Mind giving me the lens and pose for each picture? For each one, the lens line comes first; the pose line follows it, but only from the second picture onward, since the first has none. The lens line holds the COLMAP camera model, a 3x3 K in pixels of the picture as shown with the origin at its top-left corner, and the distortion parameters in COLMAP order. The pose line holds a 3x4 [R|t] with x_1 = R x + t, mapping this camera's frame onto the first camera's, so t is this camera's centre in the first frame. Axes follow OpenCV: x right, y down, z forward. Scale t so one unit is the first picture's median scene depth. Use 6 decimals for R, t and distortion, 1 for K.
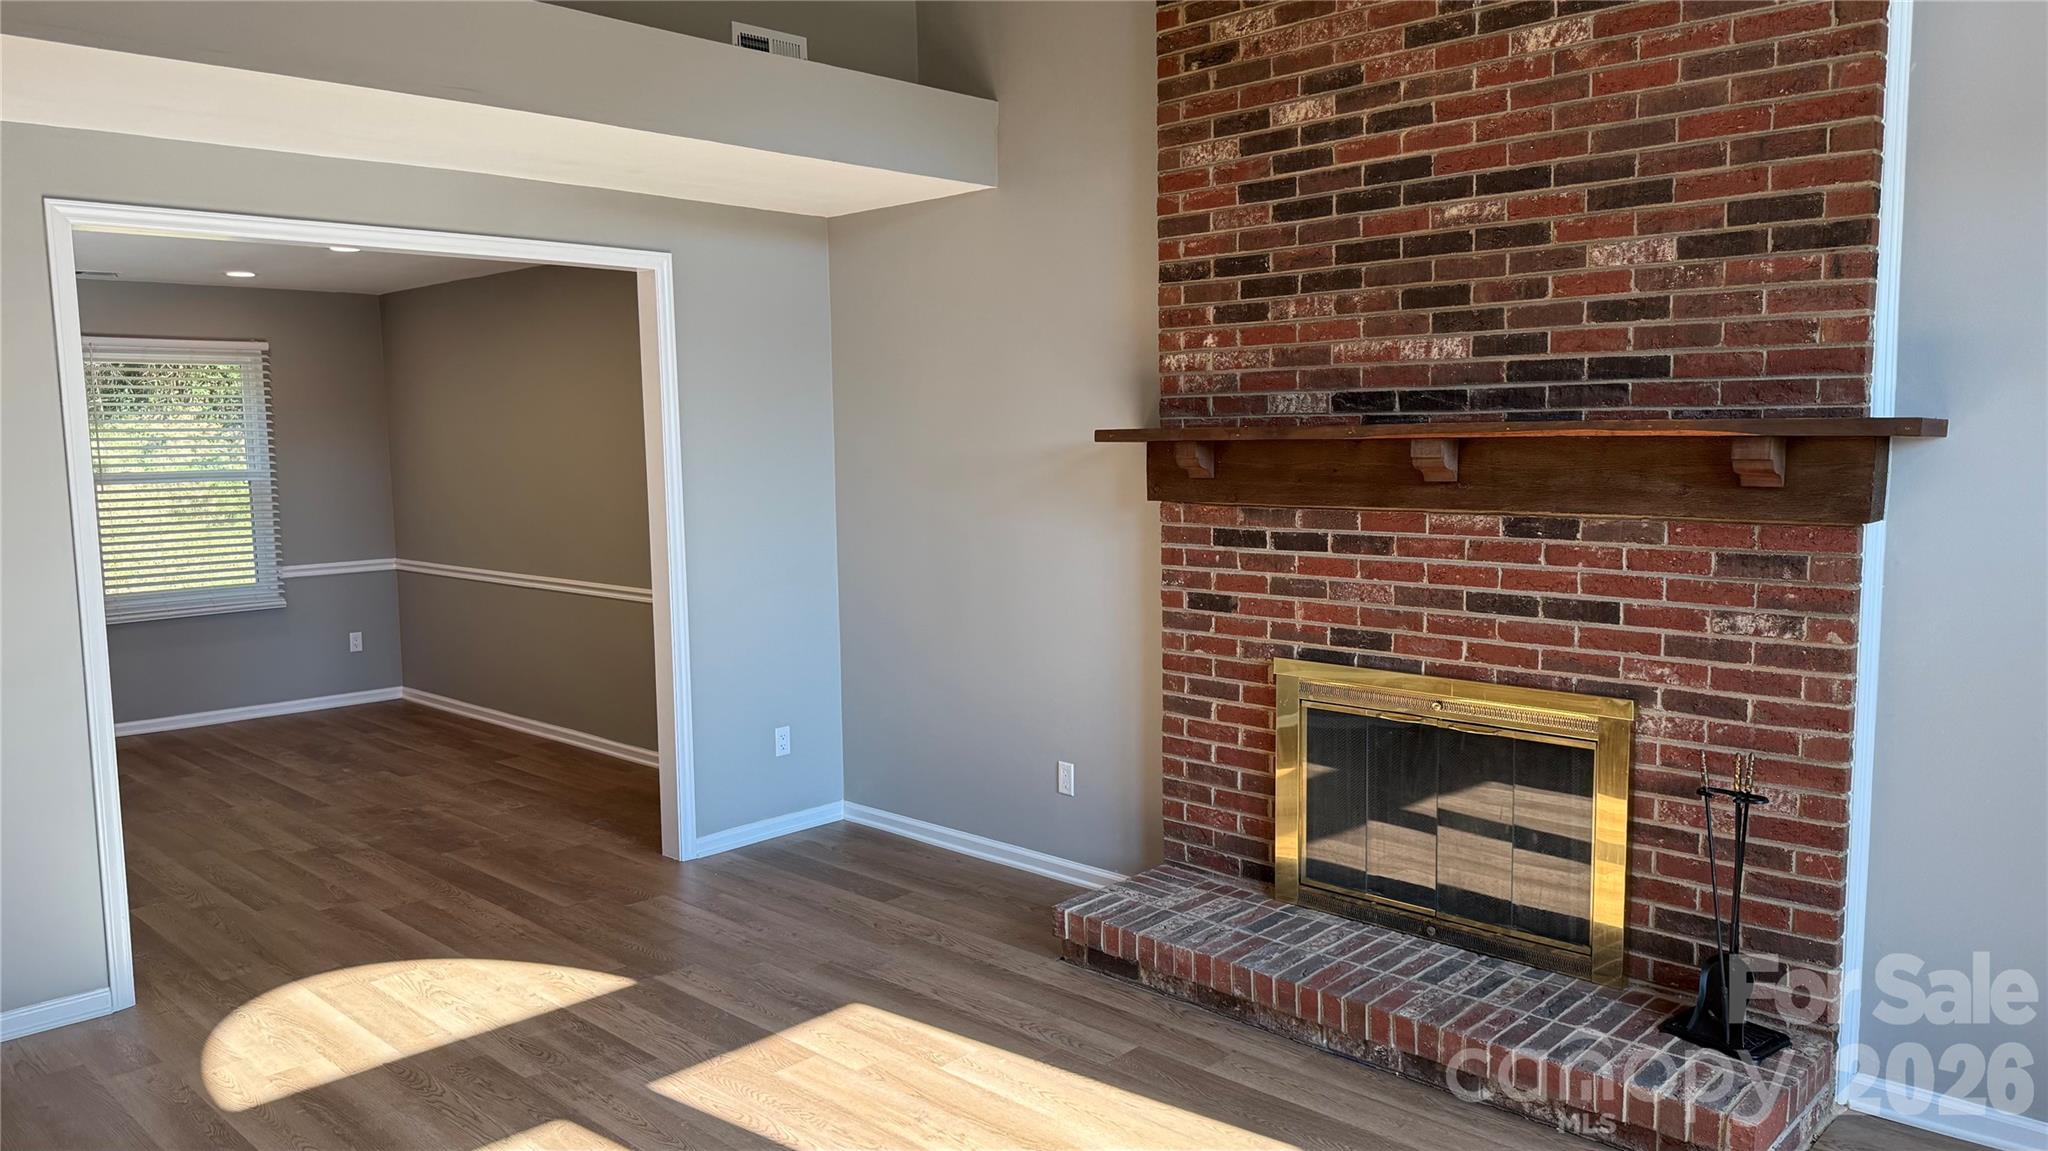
lens RADIAL K [[1425.2, 0, 1022.2], [0, 1425.2, 590.4], [0, 0, 1]] dist [0.170583, -0.335637]
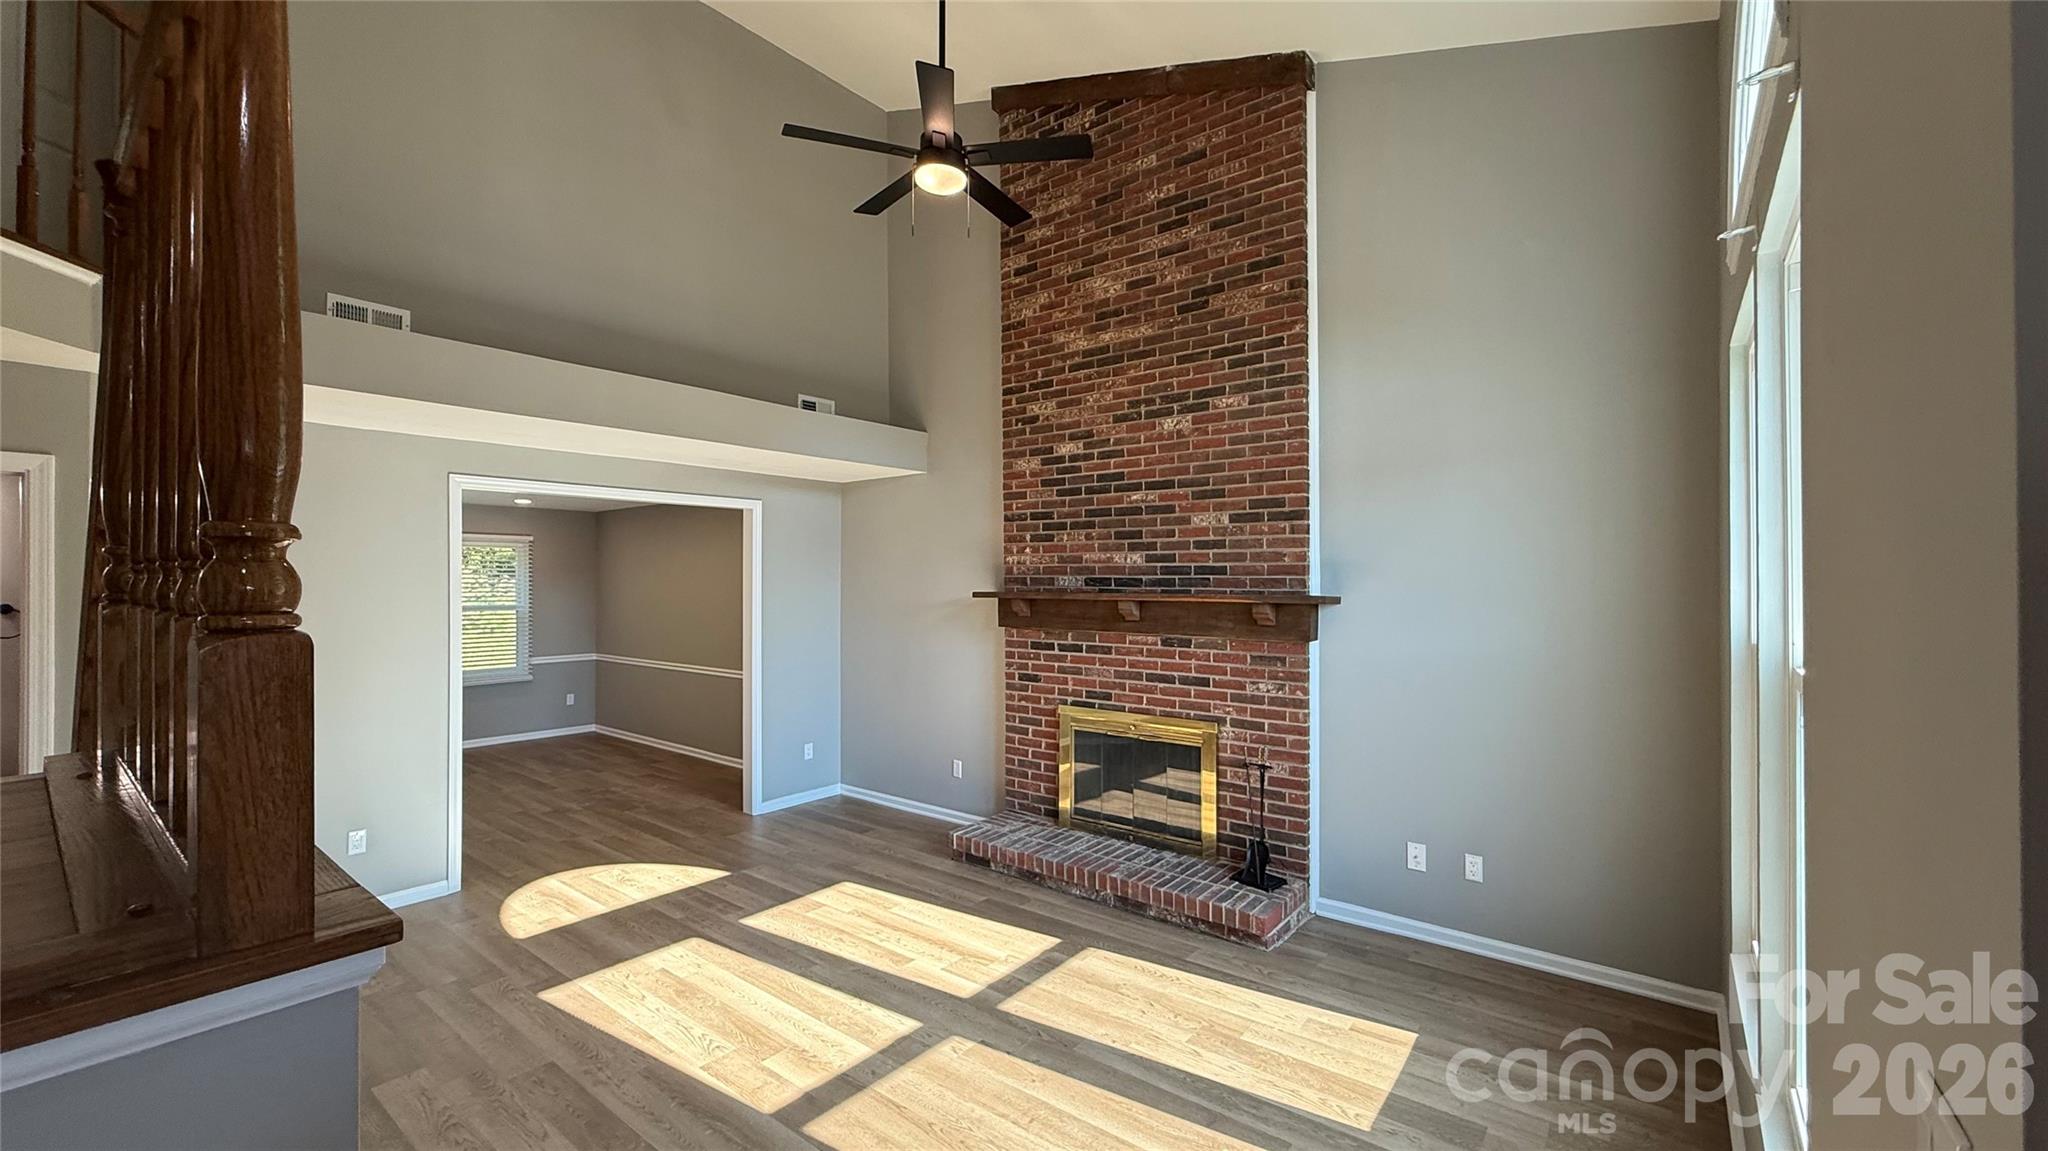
lens RADIAL K [[815.0, 0, 1022.6], [0, 815.0, 580.8], [0, 0, 1]] dist [-0.000062, -0.000306]
pose [[0.995491, 0.013549, 0.093880, 0.014443], [-0.002835, 0.993554, -0.113324, 0.003118], [-0.094810, 0.112547, 0.989113, -0.171888]]
